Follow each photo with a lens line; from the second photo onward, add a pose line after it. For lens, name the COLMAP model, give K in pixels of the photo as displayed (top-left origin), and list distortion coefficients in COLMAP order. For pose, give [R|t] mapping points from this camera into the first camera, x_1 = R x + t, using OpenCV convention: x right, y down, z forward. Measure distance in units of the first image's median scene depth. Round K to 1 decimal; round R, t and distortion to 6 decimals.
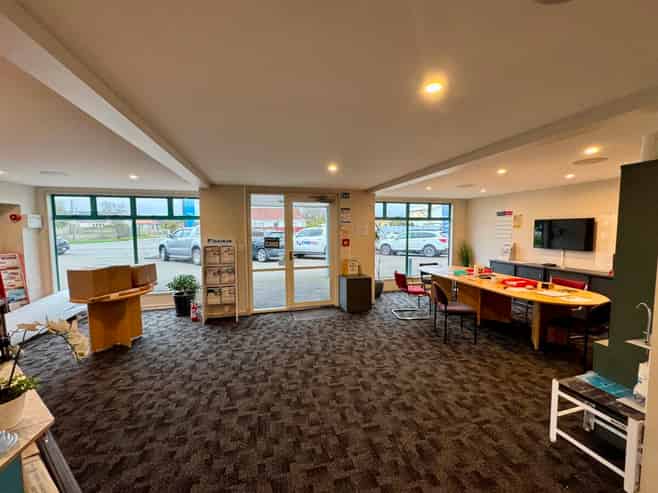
lens RADIAL K [[263.0, 0, 329.0], [0, 263.0, 246.5], [0, 0, 1]] dist [-0.002453, -0.000264]
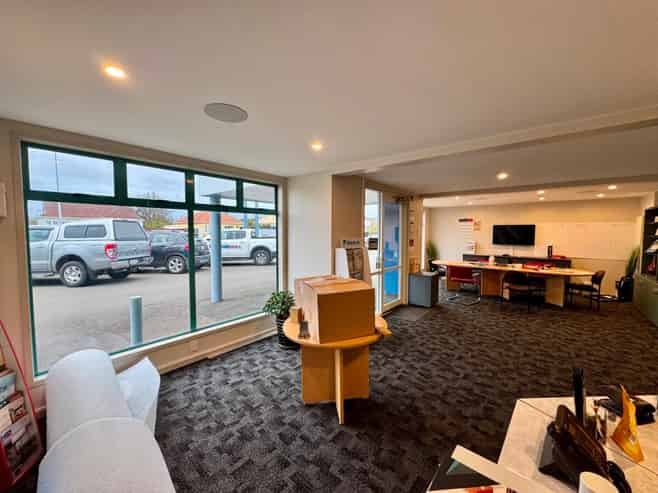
lens RADIAL K [[263.0, 0, 329.0], [0, 263.0, 246.5], [0, 0, 1]] dist [-0.002453, -0.000264]
pose [[0.817499, -0.024016, 0.575429, -0.941220], [0.030882, 0.999521, -0.002158, -0.008999], [-0.575102, 0.019534, 0.817849, 0.375988]]
